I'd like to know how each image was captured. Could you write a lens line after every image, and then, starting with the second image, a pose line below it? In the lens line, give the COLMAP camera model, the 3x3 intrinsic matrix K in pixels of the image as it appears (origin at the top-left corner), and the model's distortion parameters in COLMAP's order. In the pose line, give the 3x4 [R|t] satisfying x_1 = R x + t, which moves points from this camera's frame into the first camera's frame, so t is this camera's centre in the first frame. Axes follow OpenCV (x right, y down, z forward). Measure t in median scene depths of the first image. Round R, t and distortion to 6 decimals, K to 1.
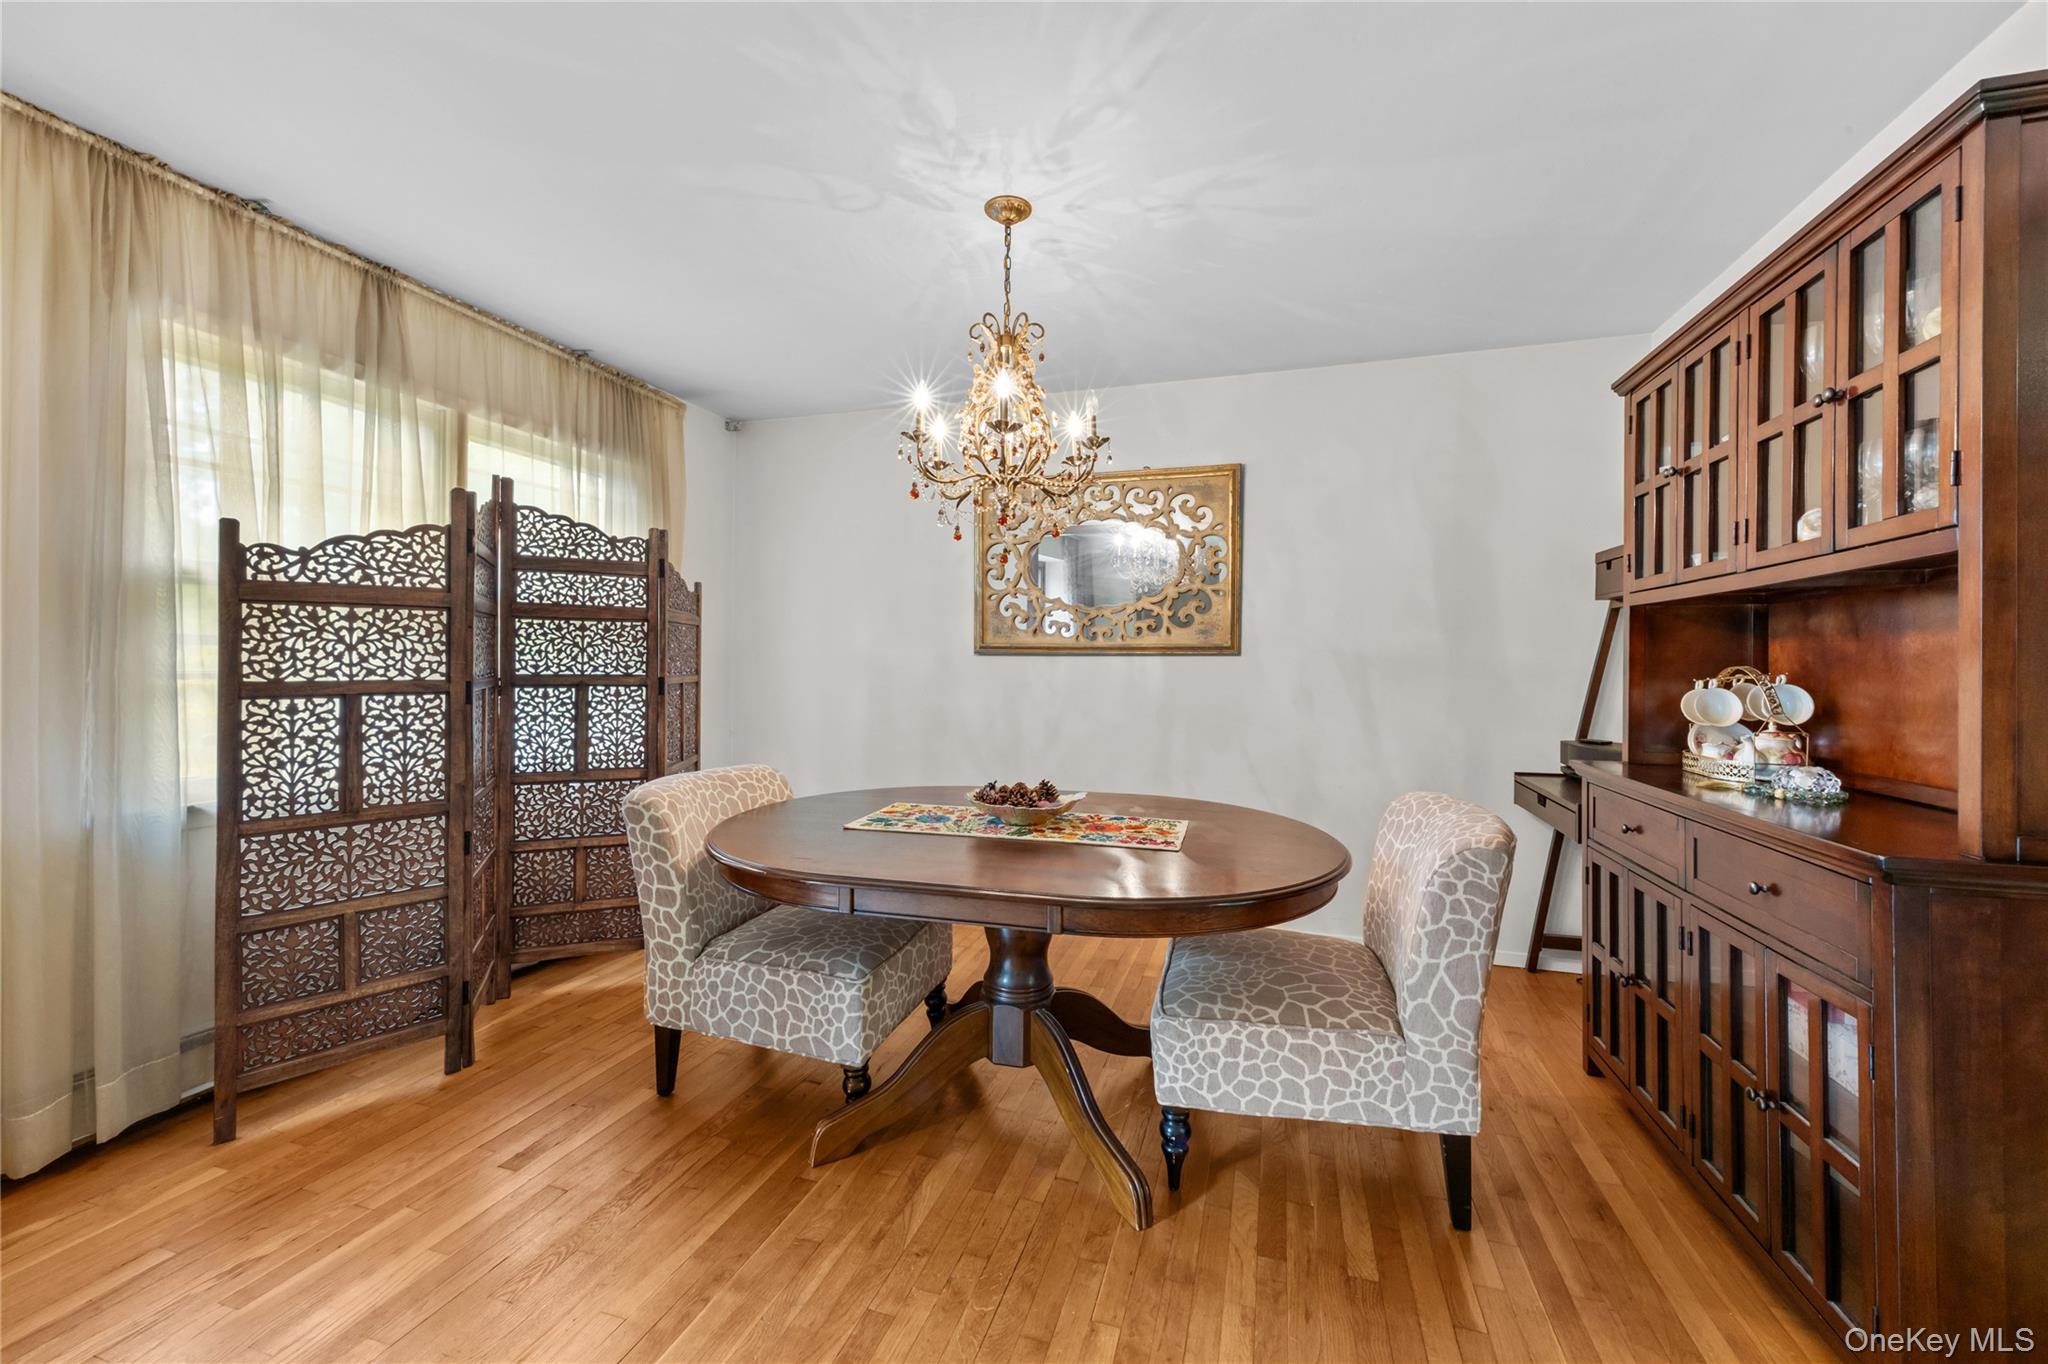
lens RADIAL K [[827.1, 0, 1023.9], [0, 827.1, 664.6], [0, 0, 1]] dist [0.001437, -0.000010]
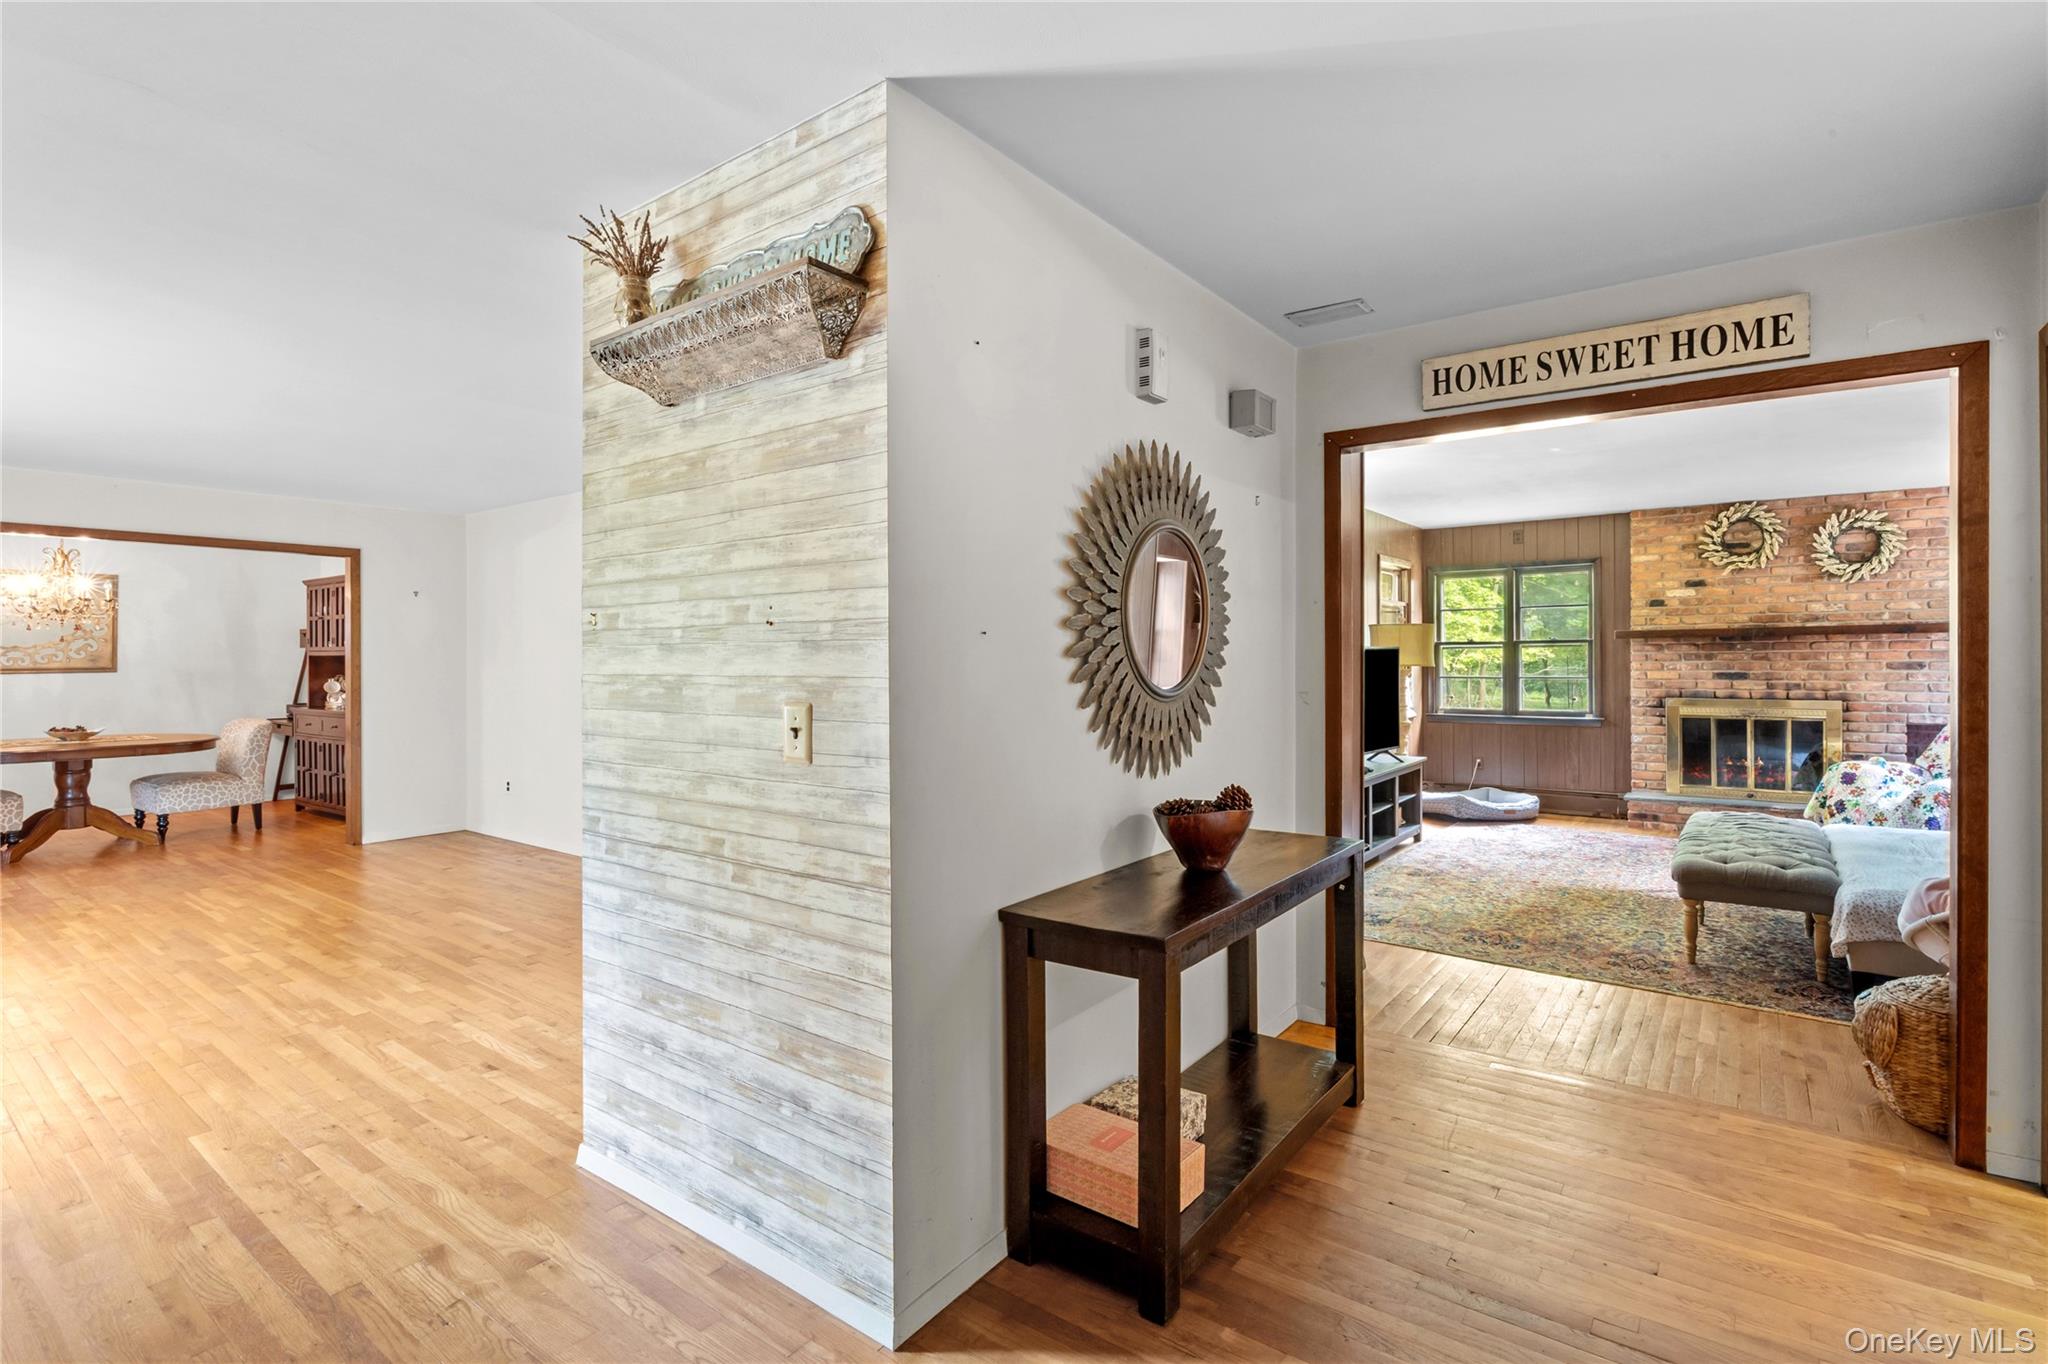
lens RADIAL K [[971.5, 0, 1022.3], [0, 971.5, 663.9], [0, 0, 1]] dist [0.003386, 0.000262]
pose [[0.336639, -0.003131, 0.941629, -1.824089], [0.008548, 0.999963, 0.000269, -0.019531], [-0.941595, 0.007958, 0.336653, -2.776260]]
